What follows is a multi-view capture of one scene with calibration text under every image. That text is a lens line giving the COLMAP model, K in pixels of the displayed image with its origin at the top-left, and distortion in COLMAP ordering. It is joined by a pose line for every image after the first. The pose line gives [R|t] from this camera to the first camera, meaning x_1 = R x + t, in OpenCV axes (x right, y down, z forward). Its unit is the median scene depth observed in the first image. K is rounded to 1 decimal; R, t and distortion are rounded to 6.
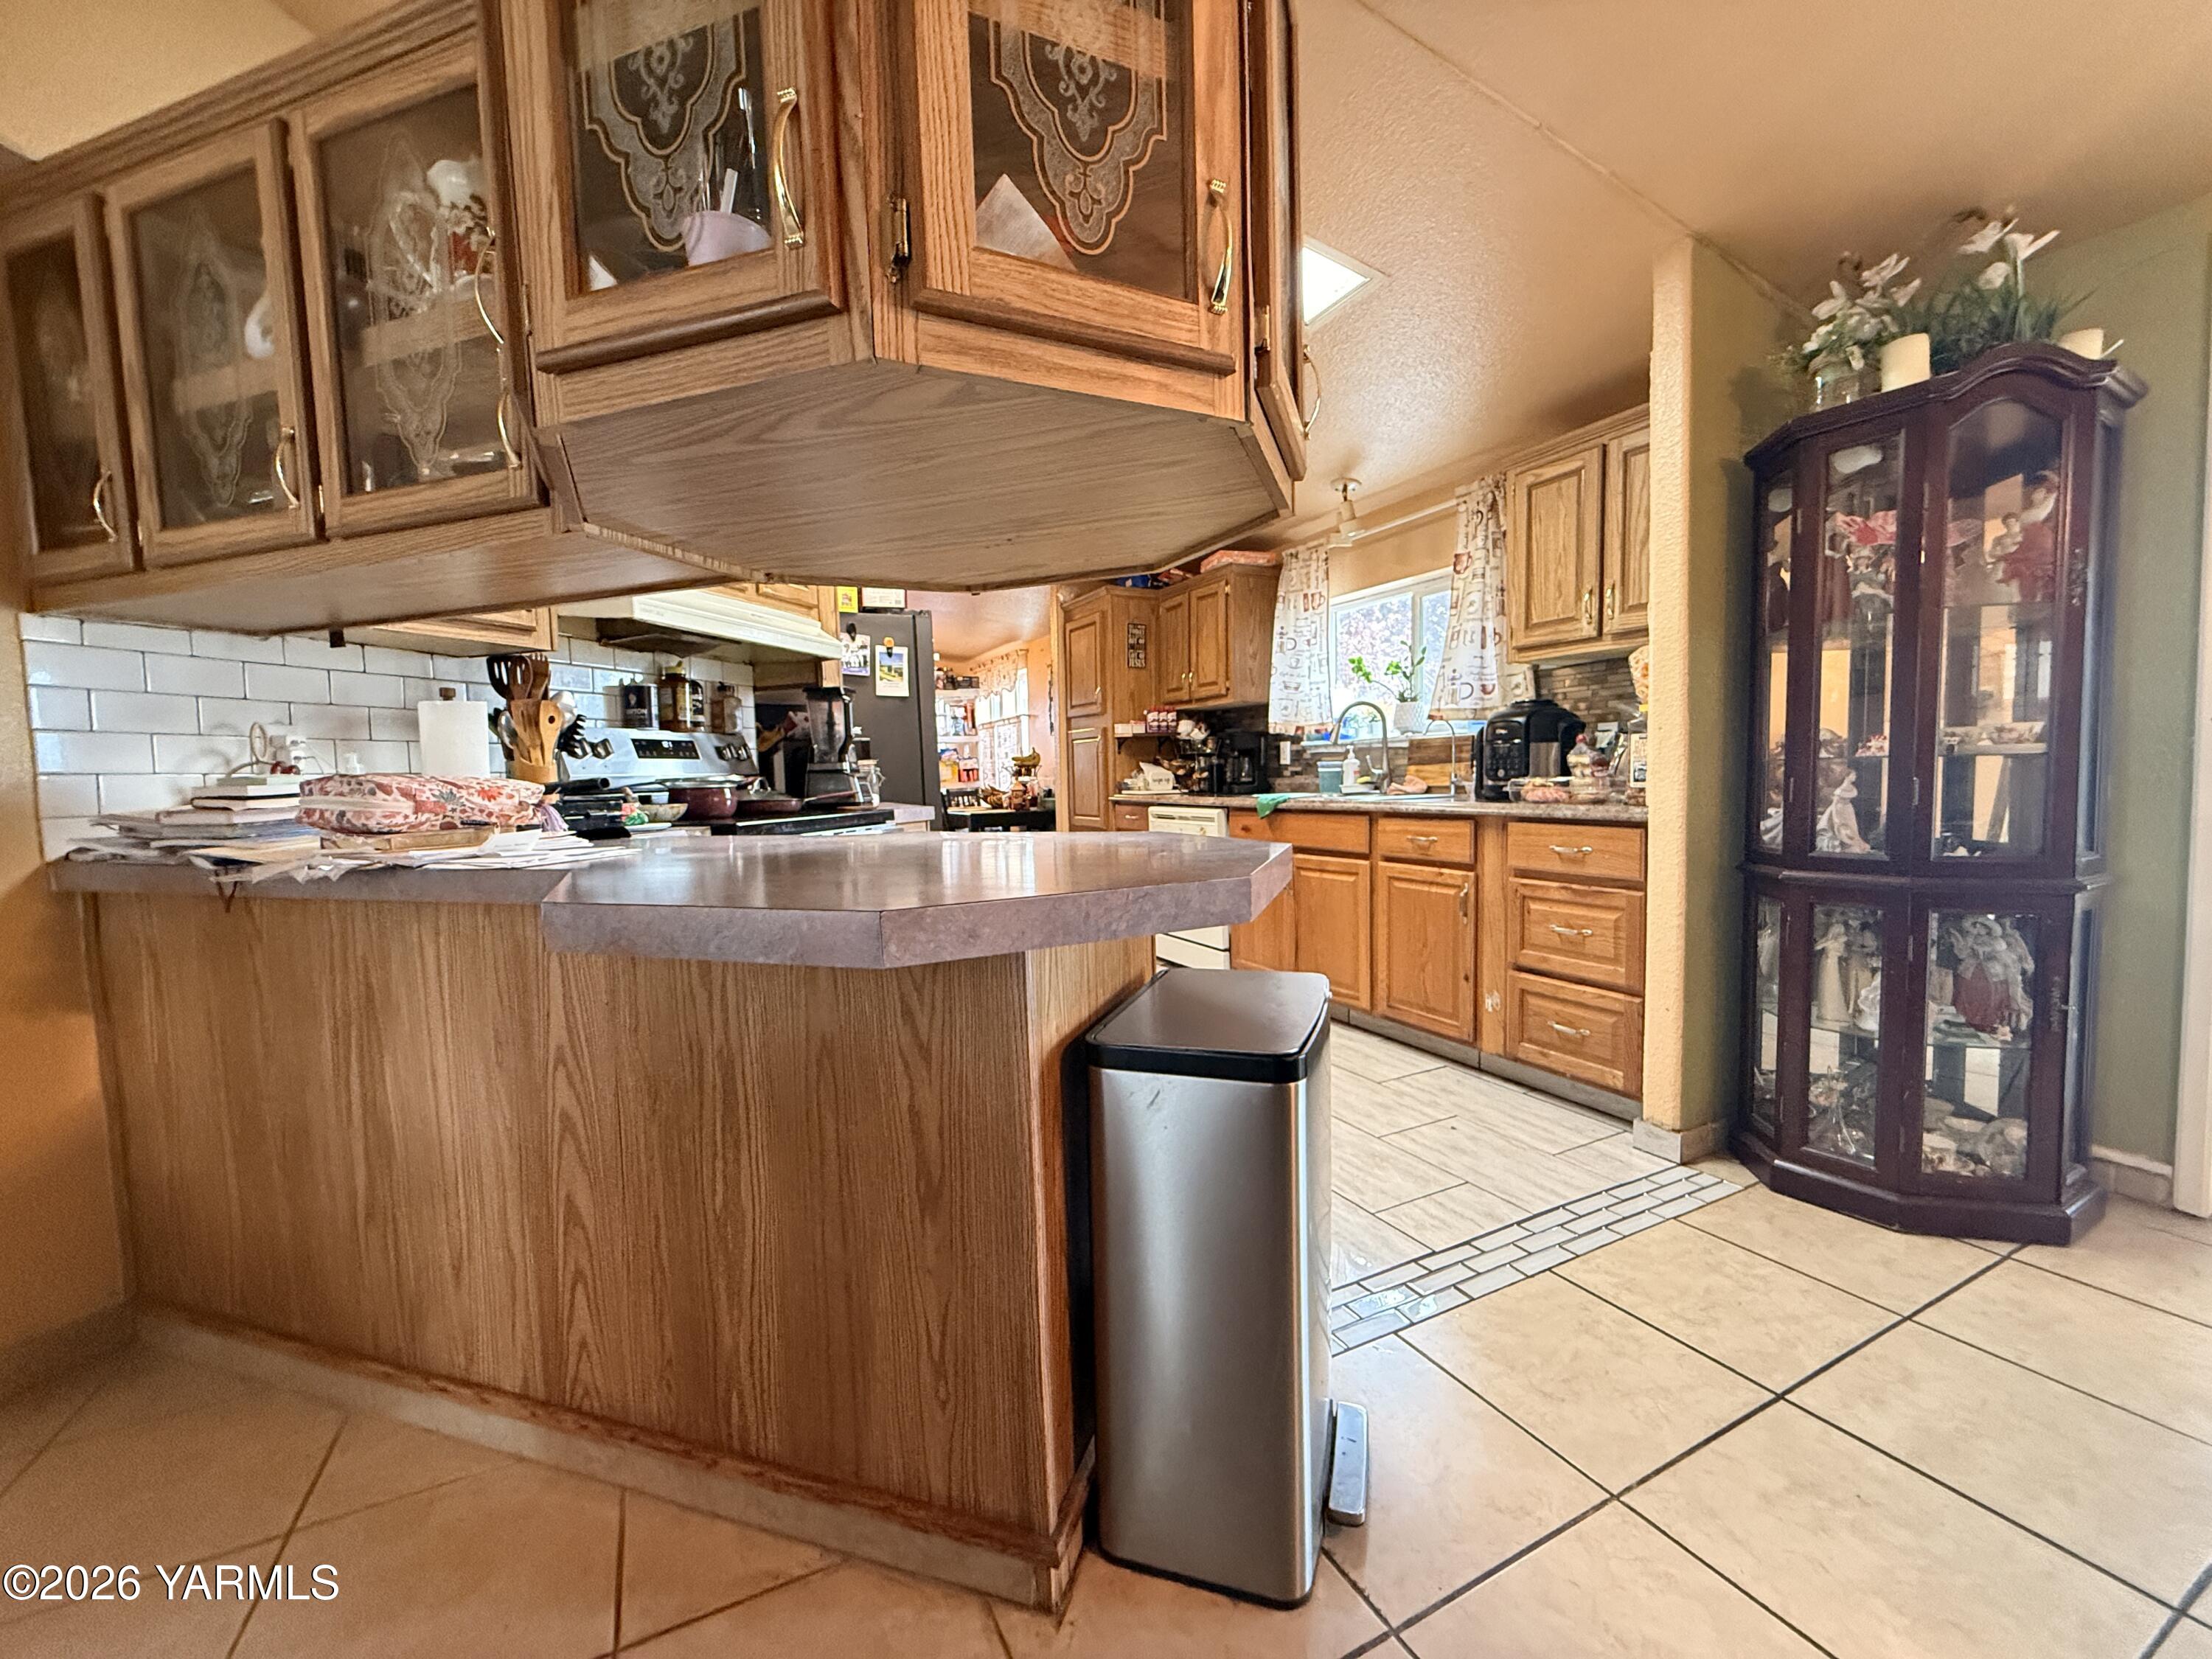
lens RADIAL K [[879.6, 0, 1098.0], [0, 879.6, 833.0], [0, 0, 1]] dist [0.000727, 0.000172]
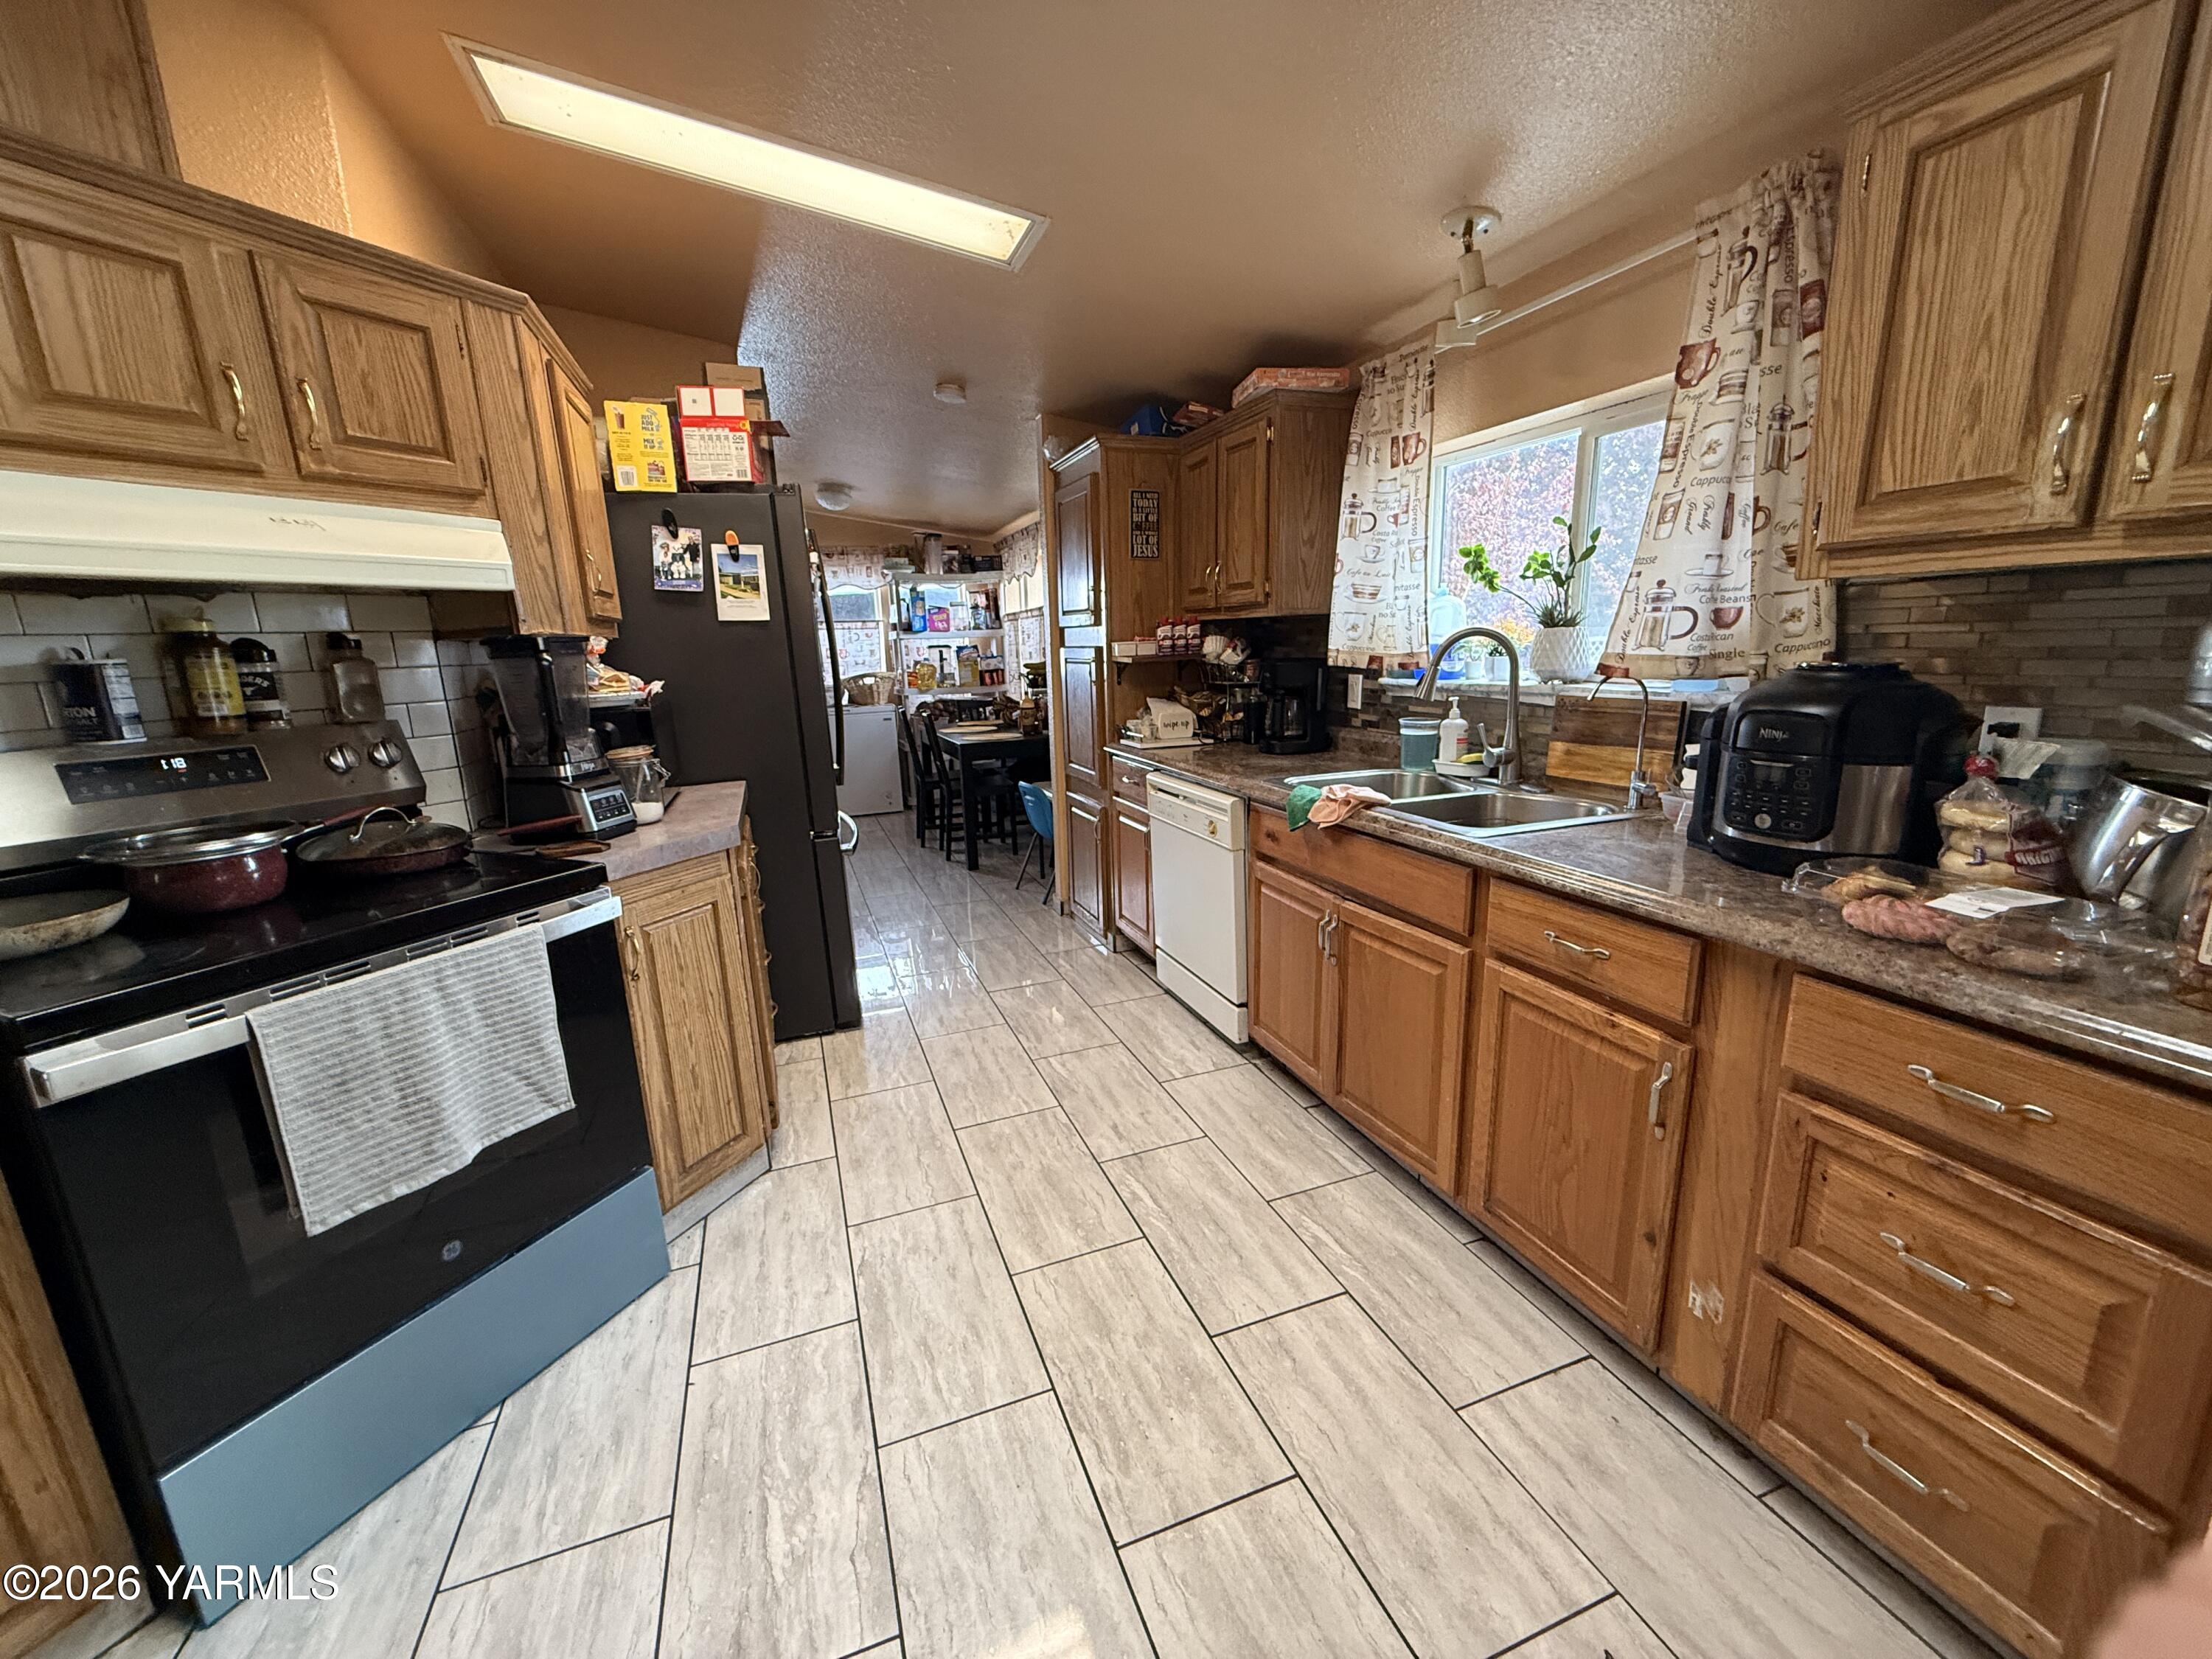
lens RADIAL K [[879.6, 0, 1098.0], [0, 879.6, 833.0], [0, 0, 1]] dist [0.000727, 0.000172]
pose [[0.993307, 0.016097, -0.114376, 0.111852], [0.001325, 0.988588, 0.150636, -0.097750], [0.115495, -0.149780, 0.981951, 0.354336]]
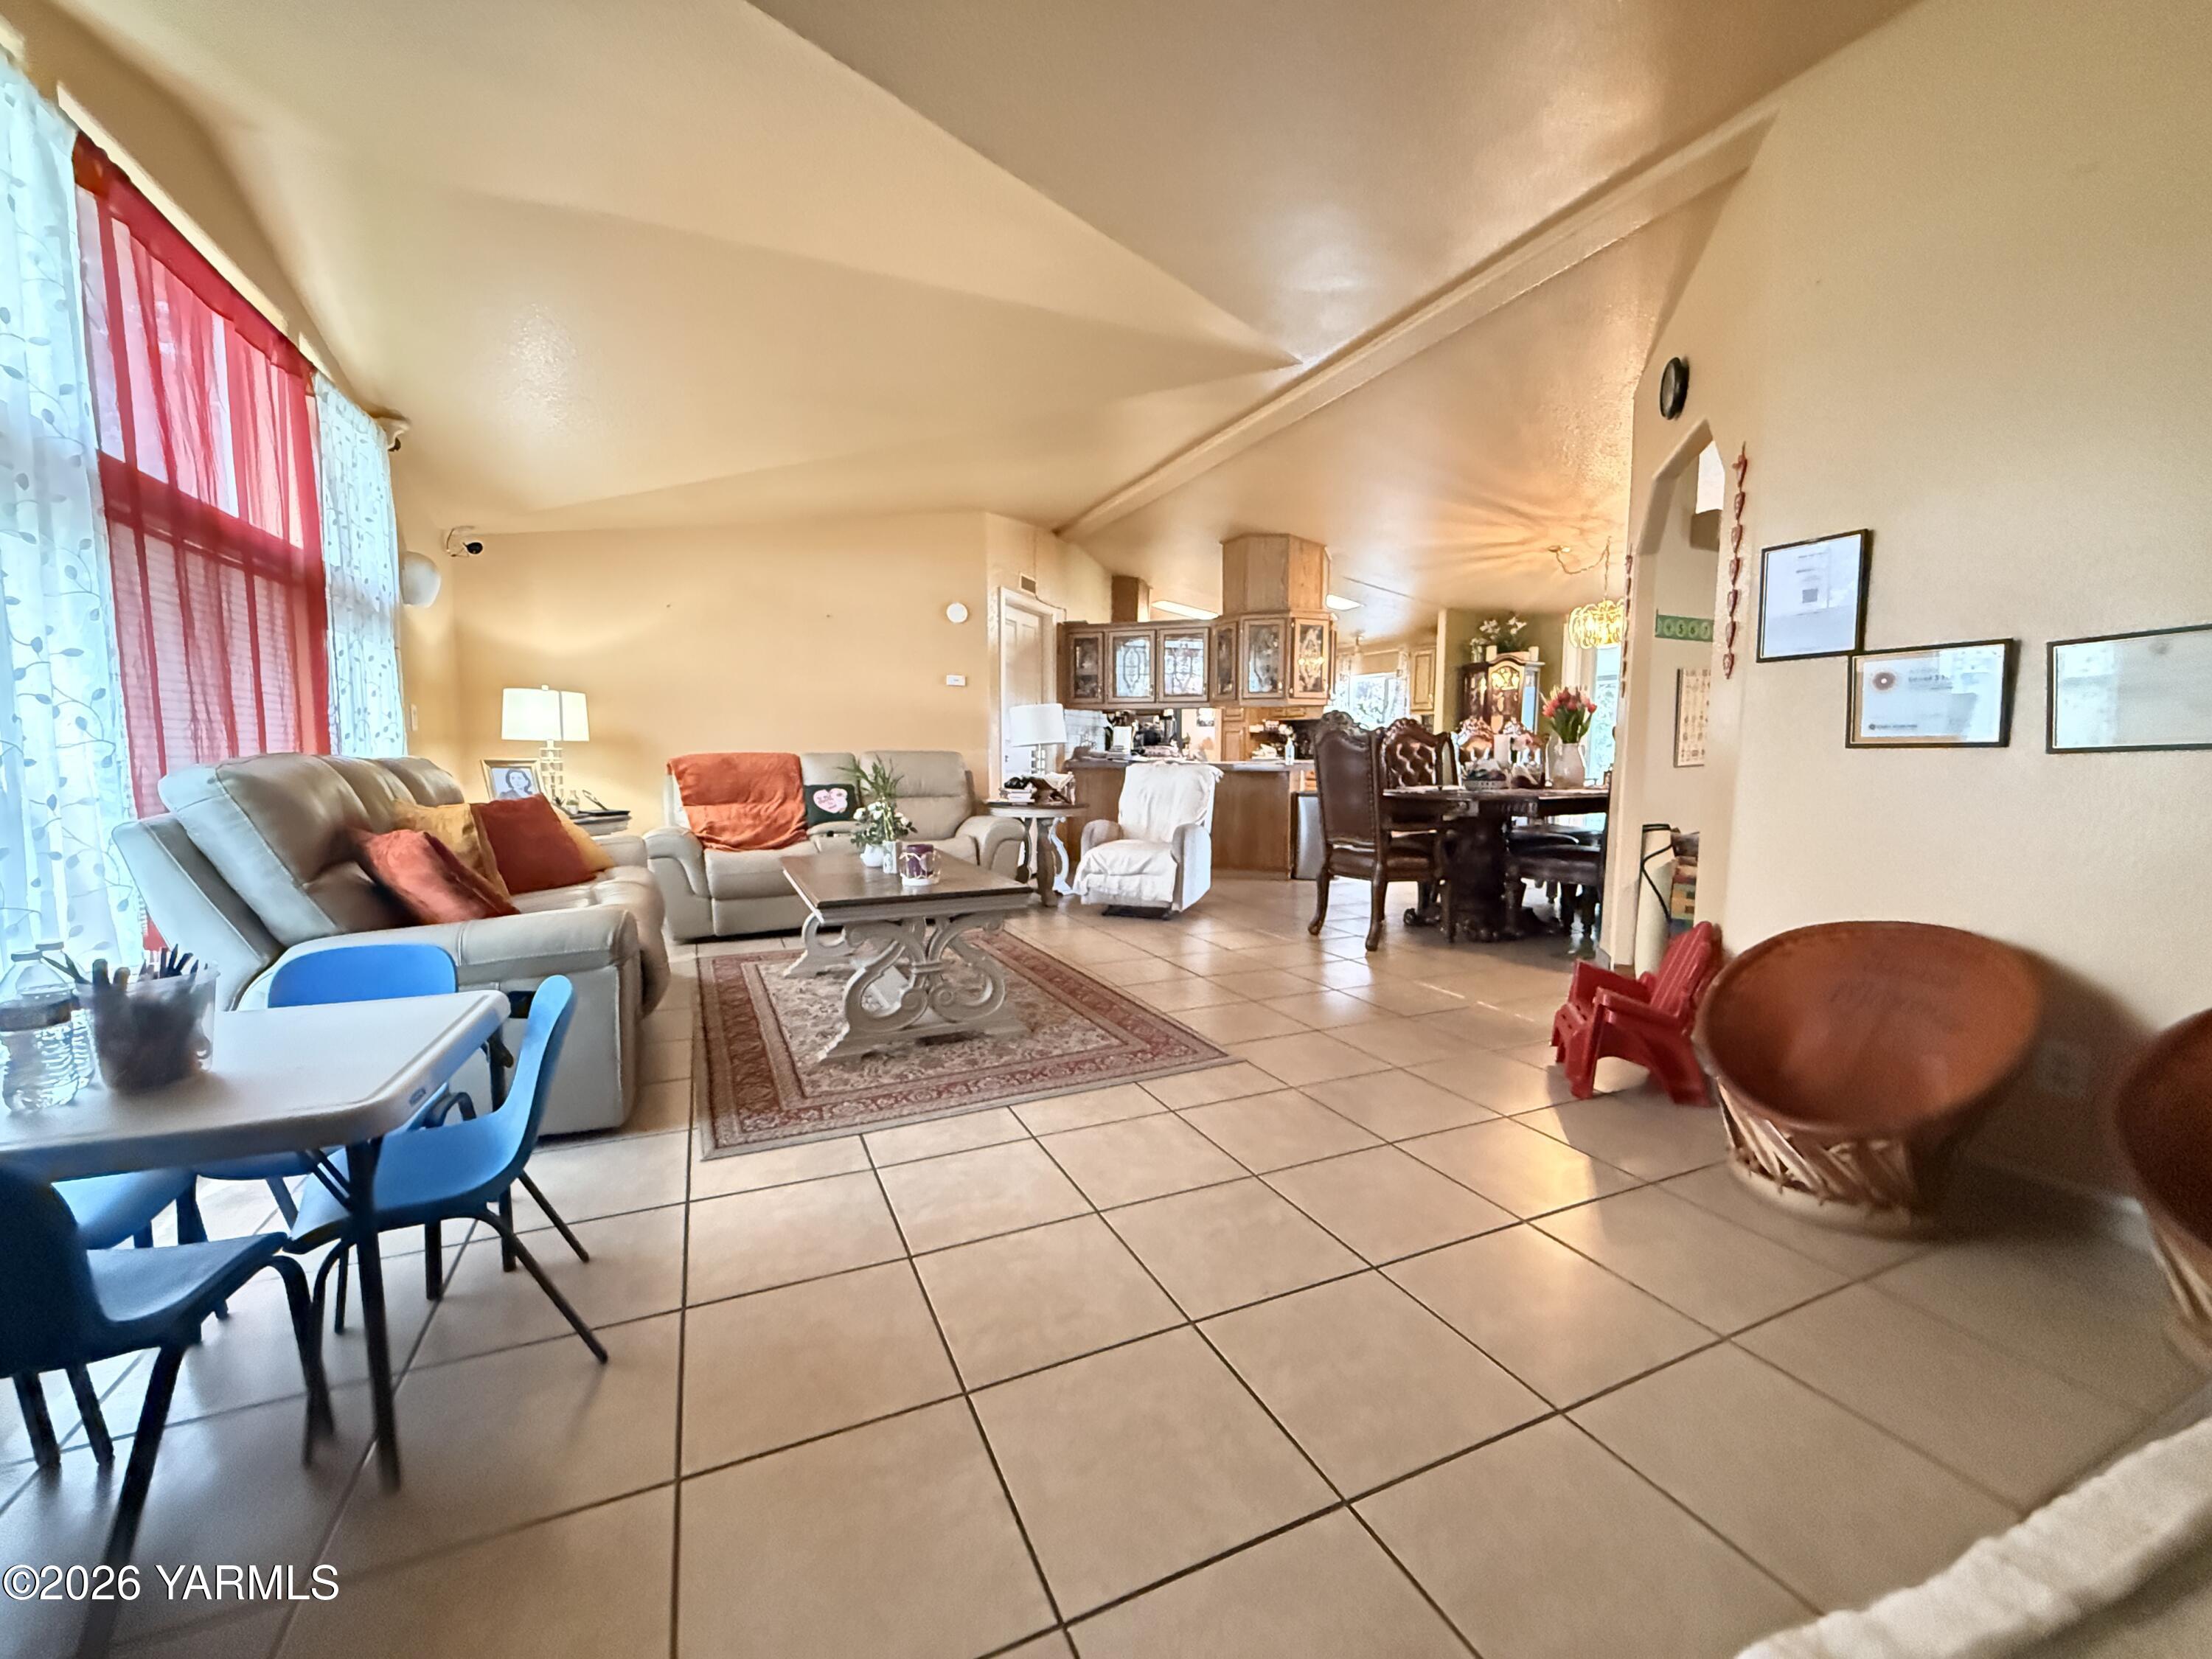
lens RADIAL K [[879.6, 0, 1098.0], [0, 879.6, 833.0], [0, 0, 1]] dist [0.000727, 0.000172]
pose [[0.998661, 0.029831, -0.042270, -0.310090], [-0.028451, 0.999054, 0.032885, 0.094484], [0.043211, -0.031638, 0.998565, -1.437130]]
